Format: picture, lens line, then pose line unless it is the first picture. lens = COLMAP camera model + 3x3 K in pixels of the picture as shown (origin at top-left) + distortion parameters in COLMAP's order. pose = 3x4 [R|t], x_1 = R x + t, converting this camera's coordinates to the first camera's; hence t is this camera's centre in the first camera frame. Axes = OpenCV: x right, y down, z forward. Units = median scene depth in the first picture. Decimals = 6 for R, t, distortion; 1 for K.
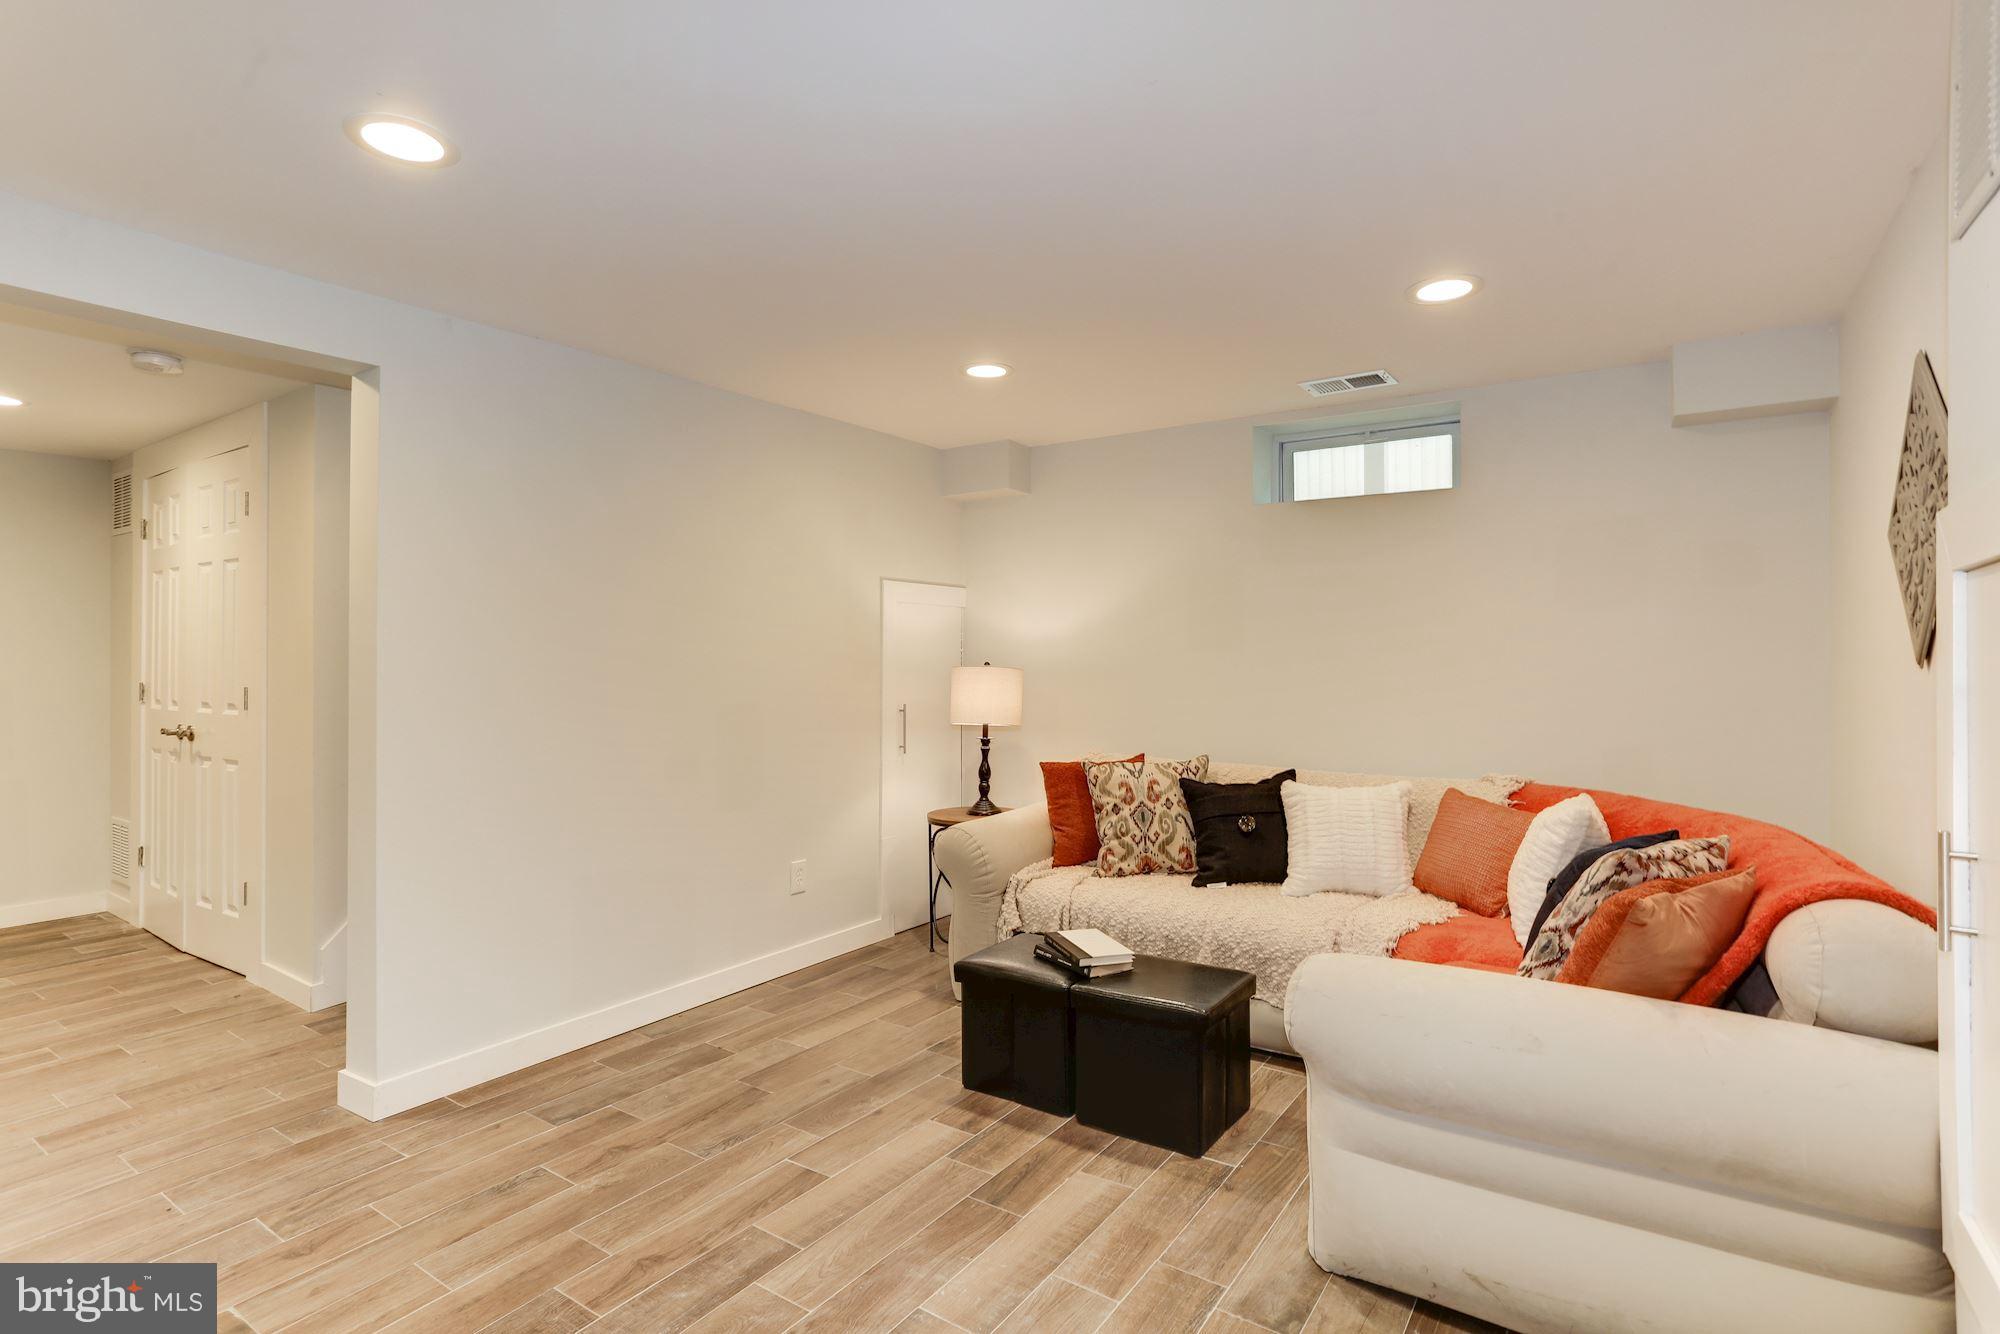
lens RADIAL K [[990.2, 0, 944.1], [0, 990.2, 666.7], [0, 0, 1]] dist [-0.043307, 0.040276]
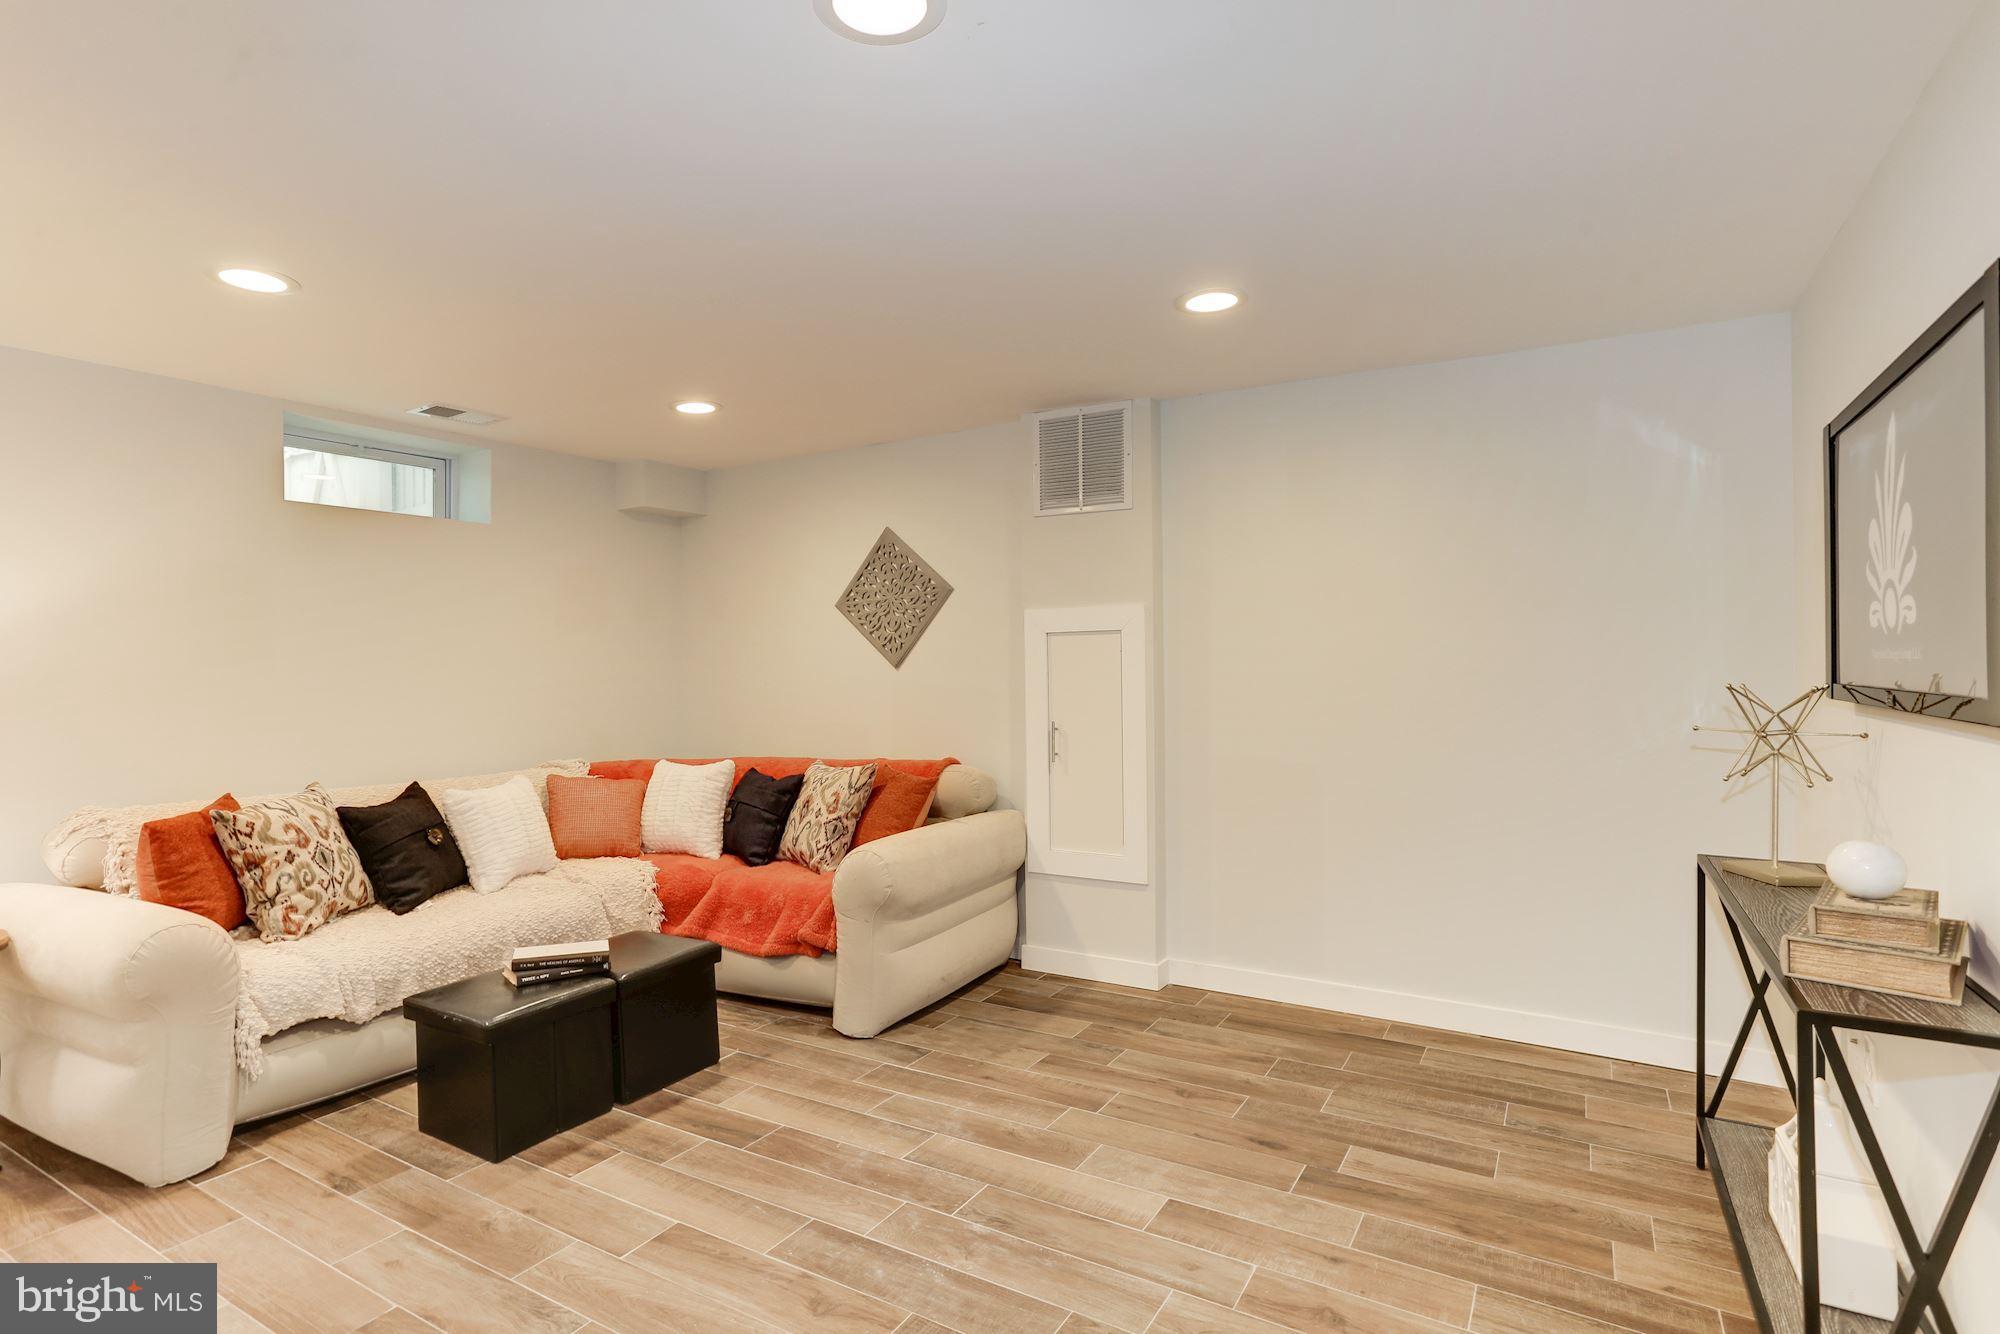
lens RADIAL K [[981.9, 0, 961.3], [0, 981.9, 656.7], [0, 0, 1]] dist [-0.039043, 0.030326]
pose [[-0.049966, 0.009871, 0.998702, -0.856805], [0.018313, 0.999792, -0.008965, -0.006962], [-0.998583, 0.017841, -0.050137, 0.616509]]
